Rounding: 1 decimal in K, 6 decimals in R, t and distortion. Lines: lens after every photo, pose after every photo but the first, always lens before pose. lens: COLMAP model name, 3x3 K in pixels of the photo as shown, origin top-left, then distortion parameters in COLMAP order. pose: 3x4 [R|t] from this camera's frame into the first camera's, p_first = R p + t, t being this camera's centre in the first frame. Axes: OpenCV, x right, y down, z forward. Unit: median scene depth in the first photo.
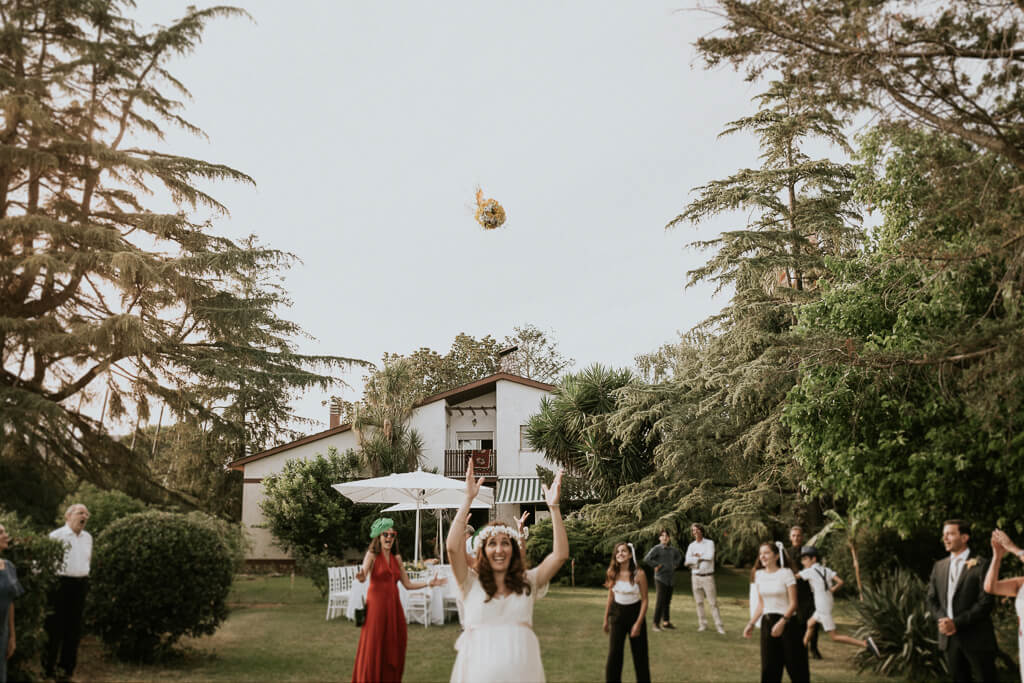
lens RADIAL K [[958.1, 0, 512.0], [0, 958.1, 341.5], [0, 0, 1]] dist [-0.010442, 0.006488]
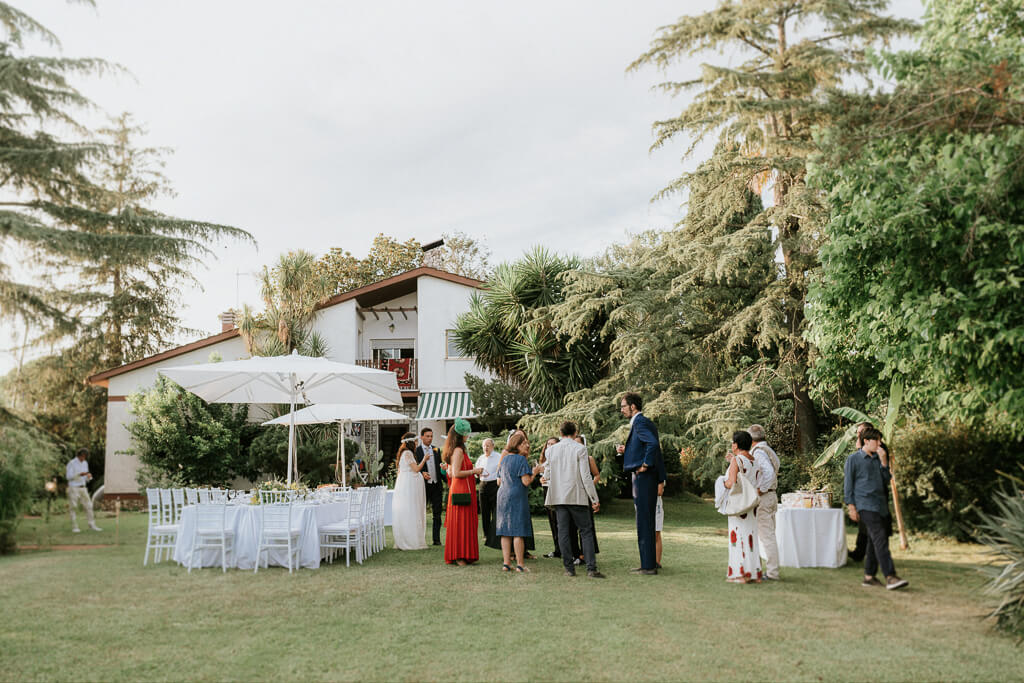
lens RADIAL K [[956.2, 0, 512.0], [0, 956.2, 341.5], [0, 0, 1]] dist [0.093433, -0.220826]
pose [[0.997614, -0.001553, 0.069027, 0.009852], [-0.002700, 0.998104, 0.061489, 0.055111], [-0.068992, -0.061529, 0.995718, 0.190948]]
